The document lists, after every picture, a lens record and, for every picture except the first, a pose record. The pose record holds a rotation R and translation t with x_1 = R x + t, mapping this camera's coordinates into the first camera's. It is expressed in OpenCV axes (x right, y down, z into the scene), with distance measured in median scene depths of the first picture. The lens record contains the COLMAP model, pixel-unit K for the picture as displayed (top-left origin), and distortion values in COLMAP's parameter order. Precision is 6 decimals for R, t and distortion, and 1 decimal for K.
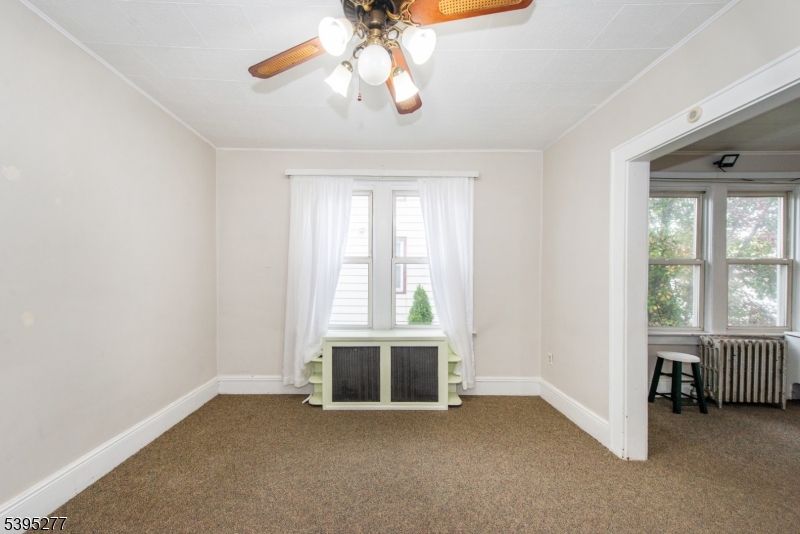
lens RADIAL K [[322.8, 0, 383.3], [0, 322.8, 279.3], [0, 0, 1]] dist [0.006049, -0.000179]
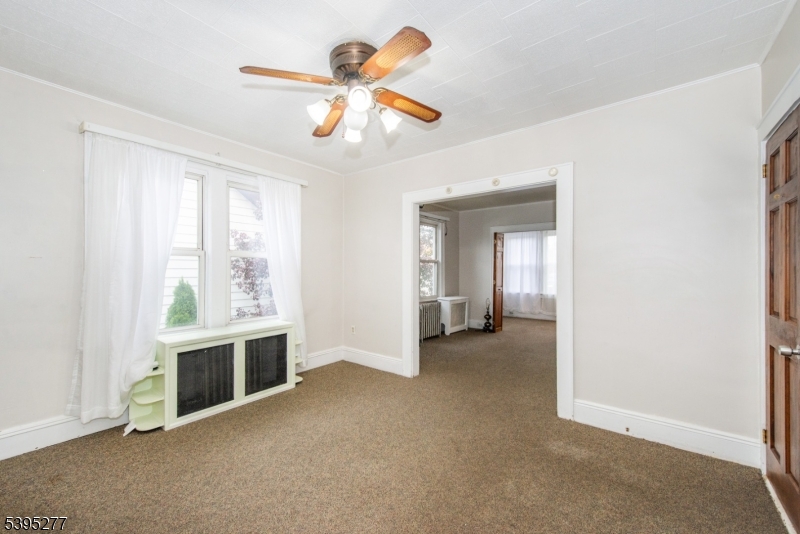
lens RADIAL K [[322.1, 0, 402.7], [0, 322.1, 269.3], [0, 0, 1]] dist [0.001504, -0.000702]
pose [[0.606557, -0.002824, 0.795035, -0.464261], [0.007281, 0.999971, -0.002003, -0.006312], [-0.795007, 0.007003, 0.606560, 0.007637]]
